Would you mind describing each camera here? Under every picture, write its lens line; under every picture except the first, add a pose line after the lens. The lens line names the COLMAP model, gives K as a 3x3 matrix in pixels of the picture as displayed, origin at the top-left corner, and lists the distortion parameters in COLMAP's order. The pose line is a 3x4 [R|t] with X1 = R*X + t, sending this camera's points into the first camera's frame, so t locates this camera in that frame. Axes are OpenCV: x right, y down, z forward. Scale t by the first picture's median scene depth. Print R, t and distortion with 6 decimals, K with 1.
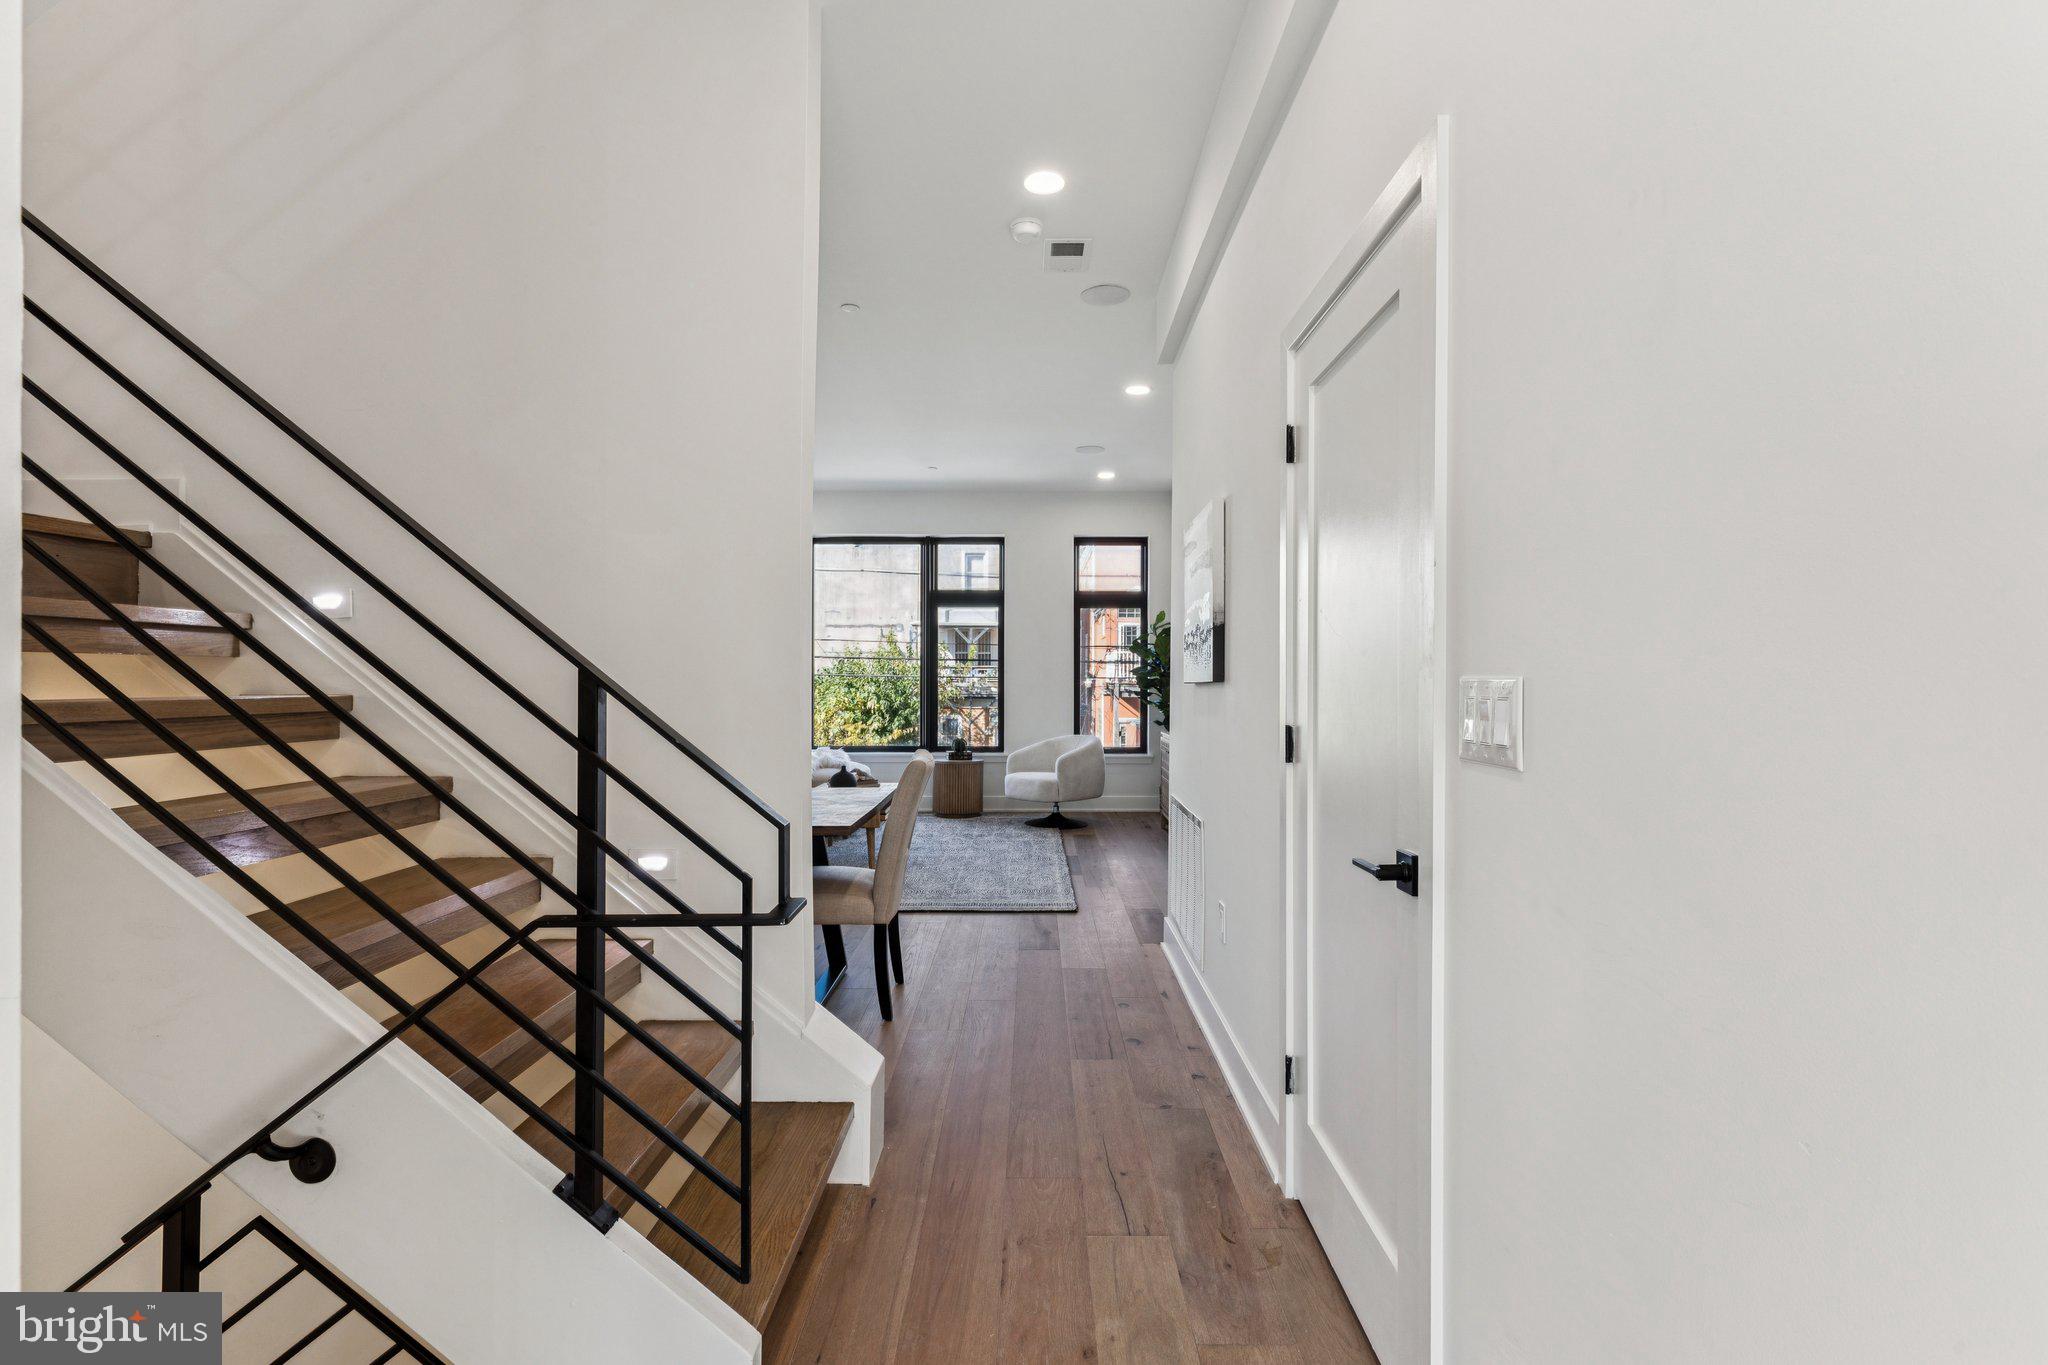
lens RADIAL K [[924.5, 0, 1026.7], [0, 924.5, 676.3], [0, 0, 1]] dist [0.009069, -0.000293]
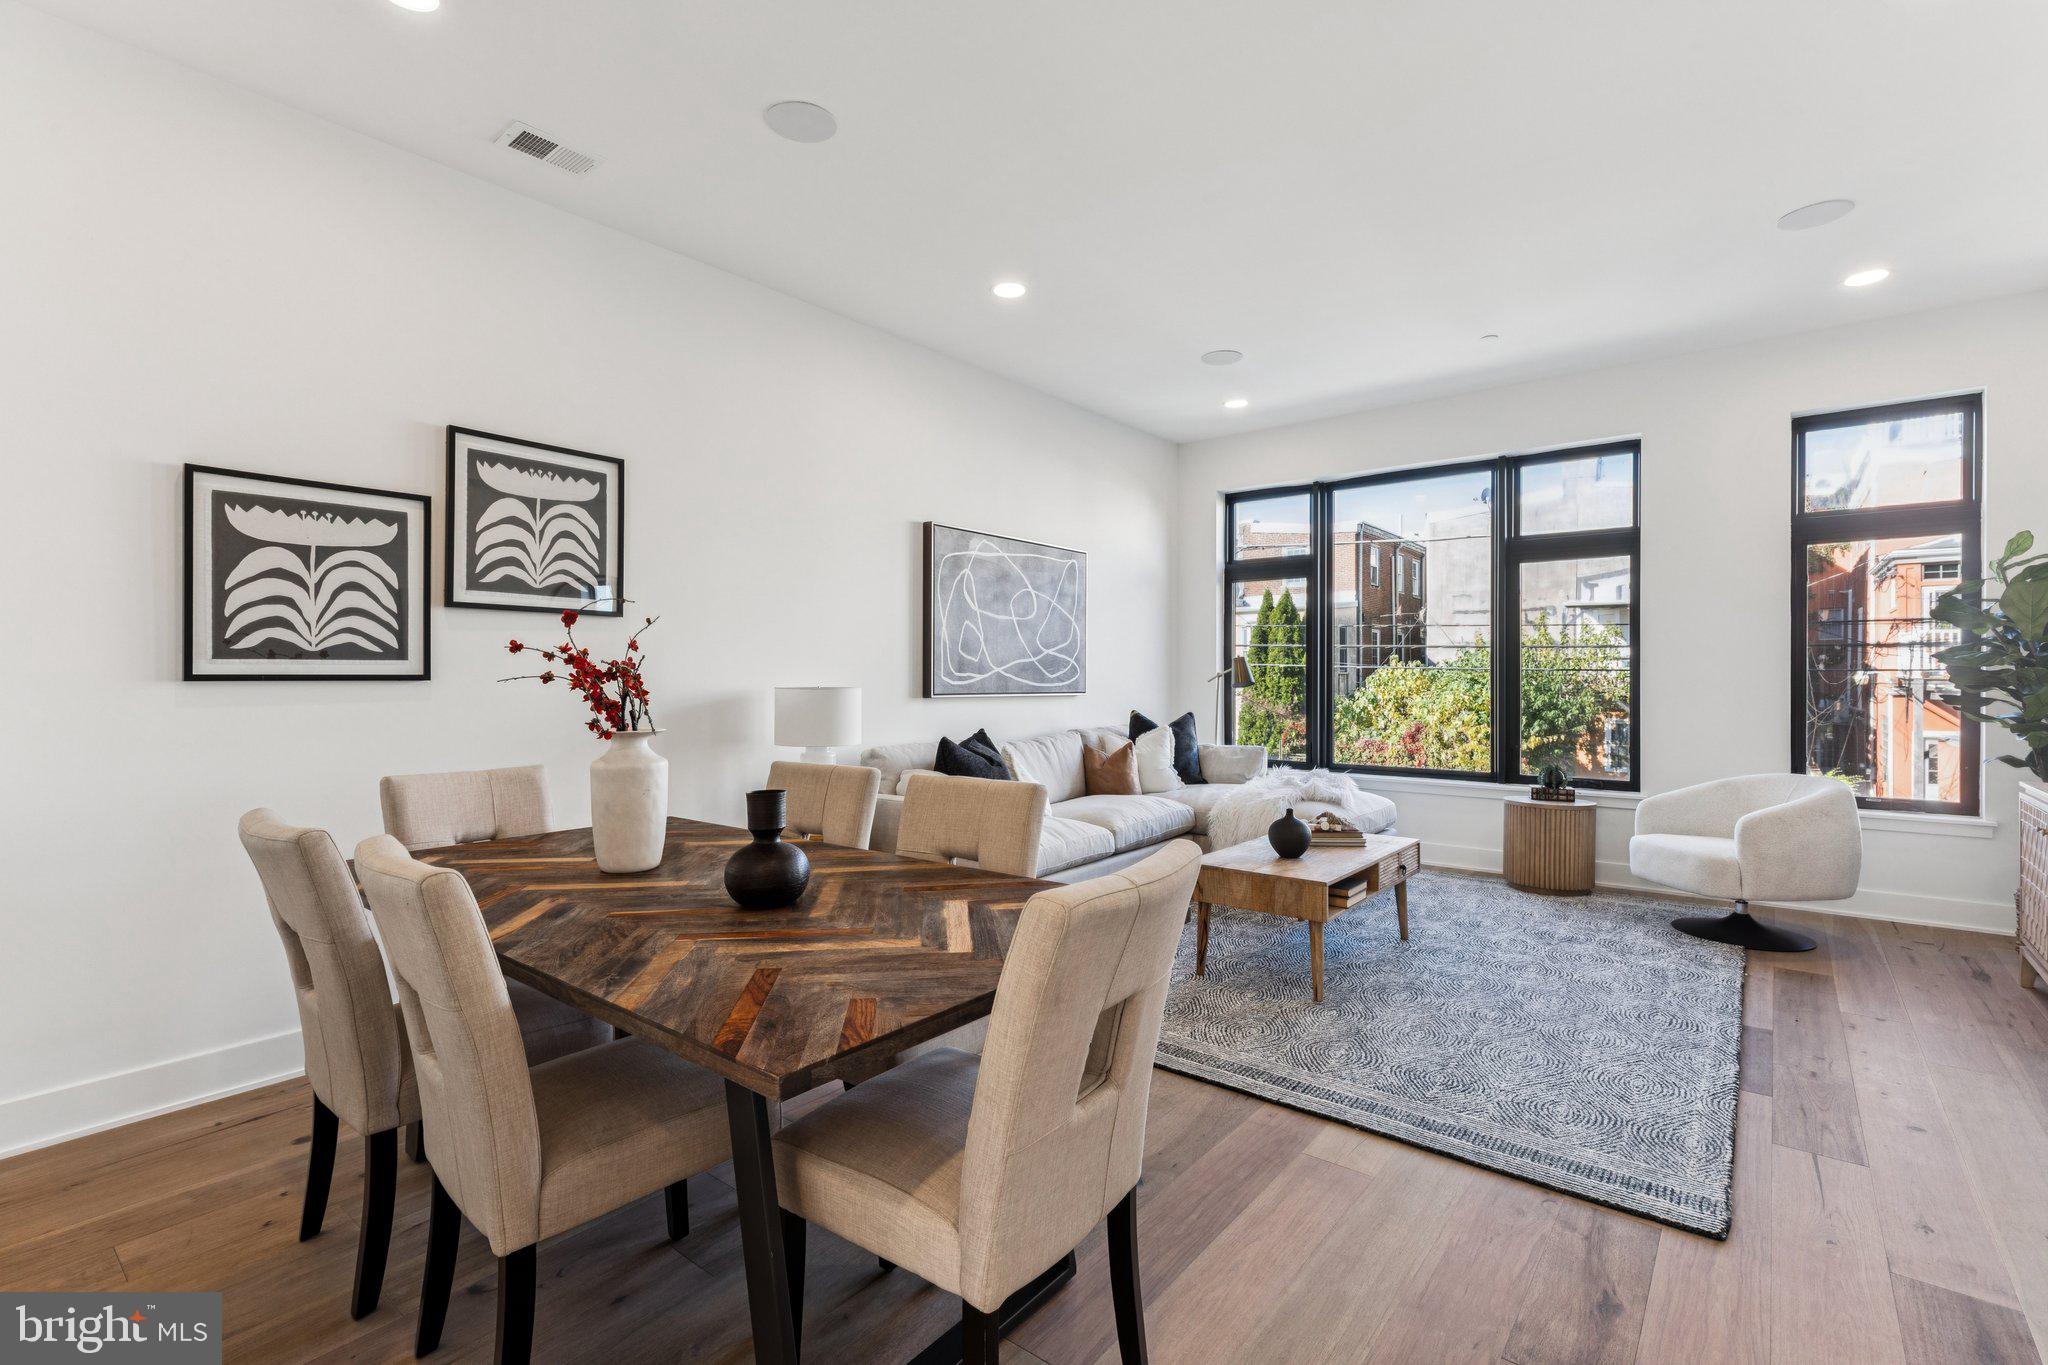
lens RADIAL K [[924.5, 0, 1026.7], [0, 924.5, 676.3], [0, 0, 1]] dist [0.009069, -0.000293]
pose [[0.783179, -0.000977, -0.621795, 0.040208], [0.004459, 0.999982, 0.004045, 0.001409], [0.621780, -0.005940, 0.783169, 0.283140]]
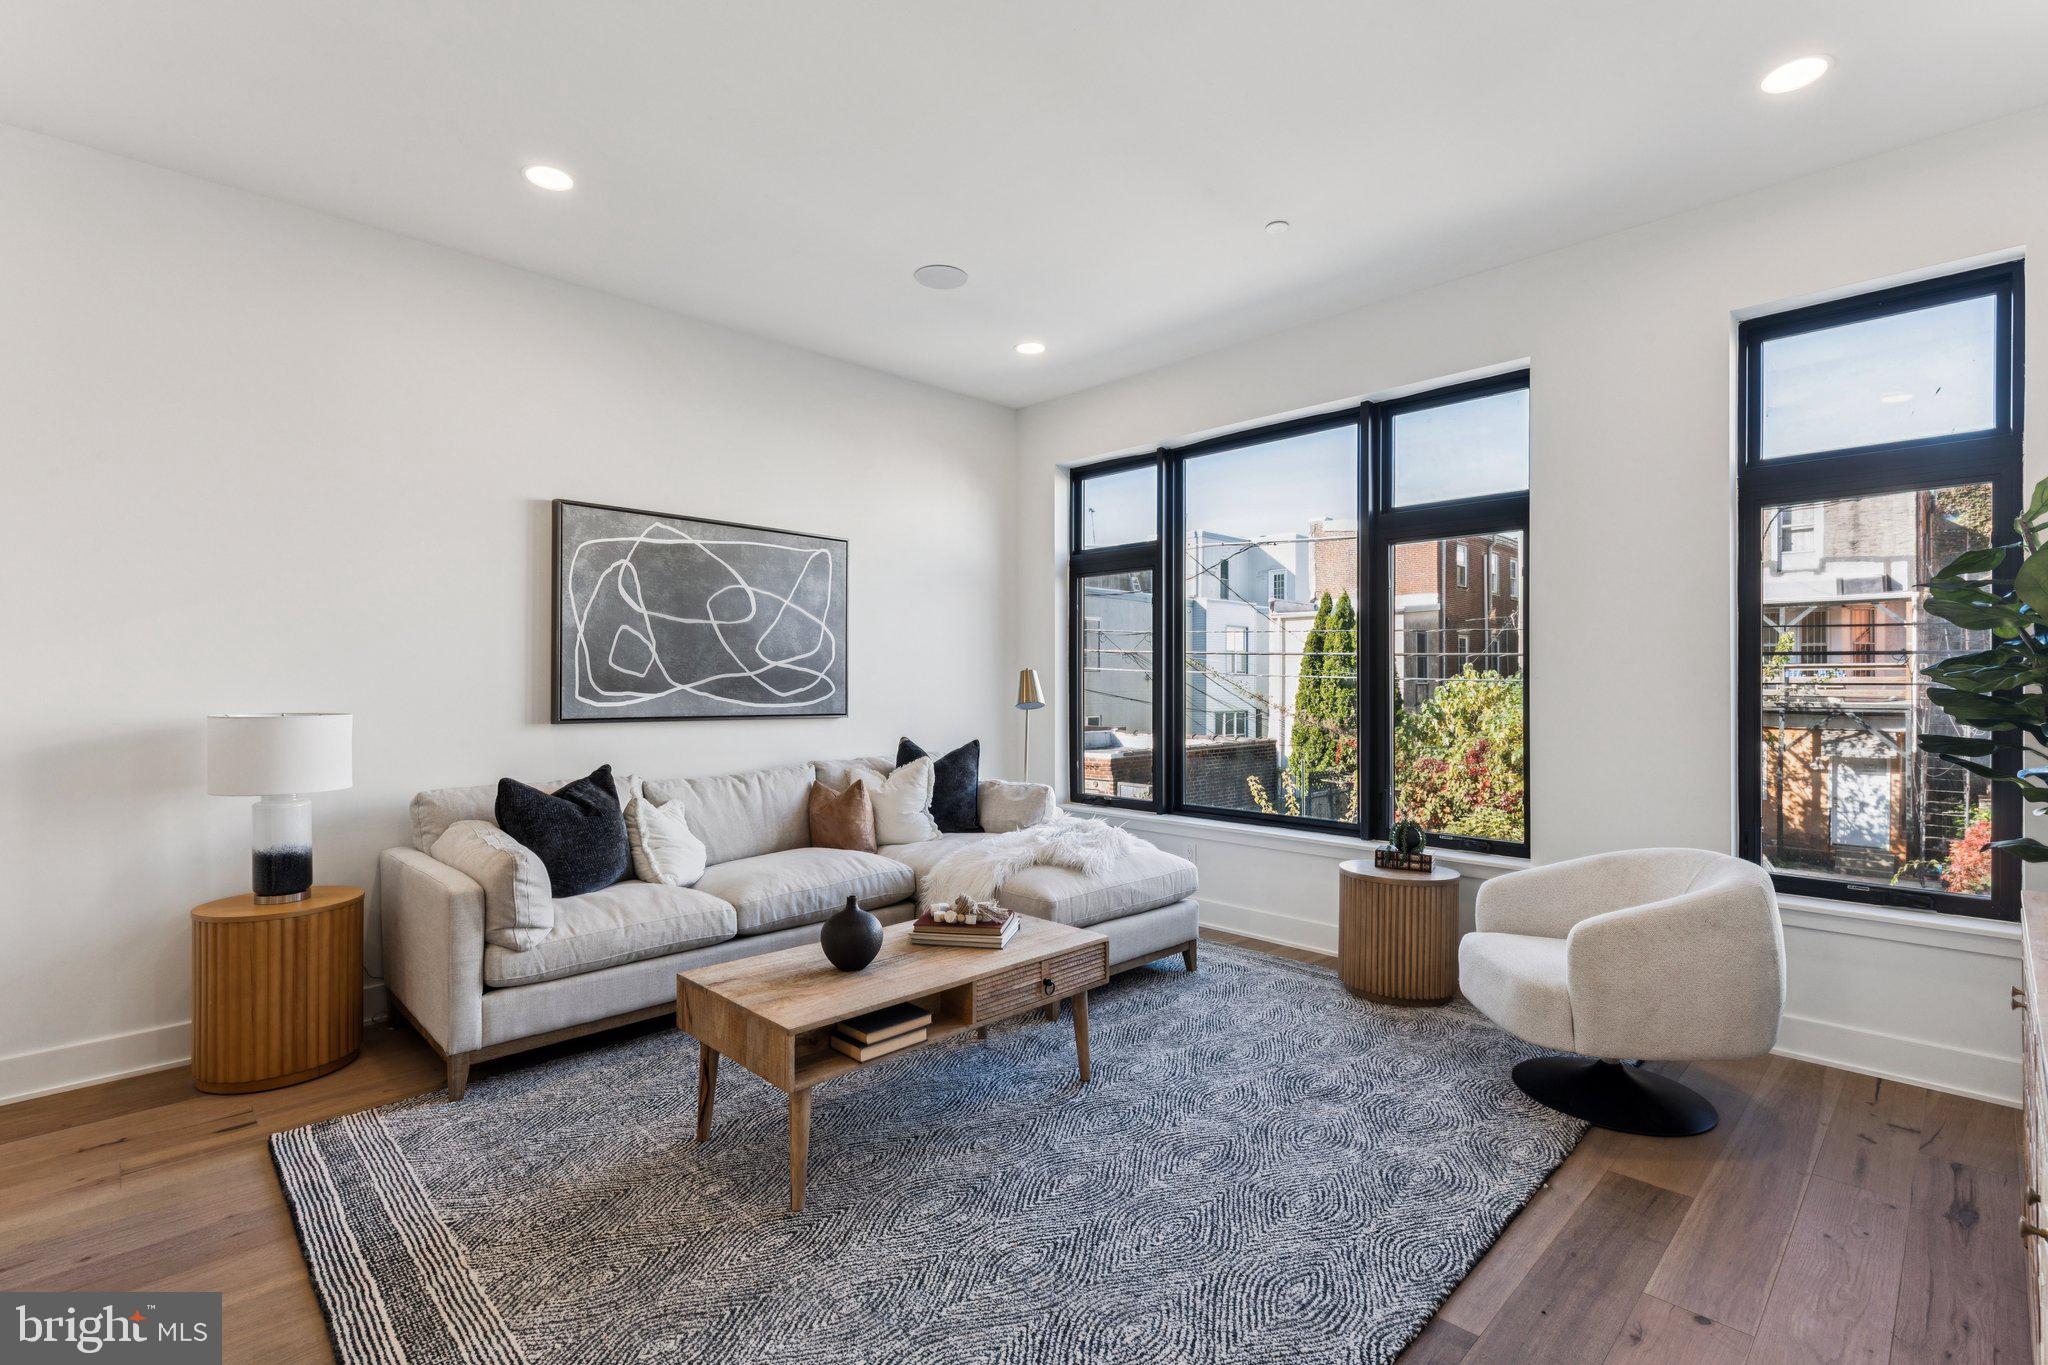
lens RADIAL K [[936.9, 0, 1026.7], [0, 936.9, 678.4], [0, 0, 1]] dist [0.010302, -0.000267]
pose [[0.708174, -0.004721, -0.706022, 0.123381], [0.003762, 0.999989, -0.002913, -0.003300], [0.706028, -0.000593, 0.708184, 0.540929]]
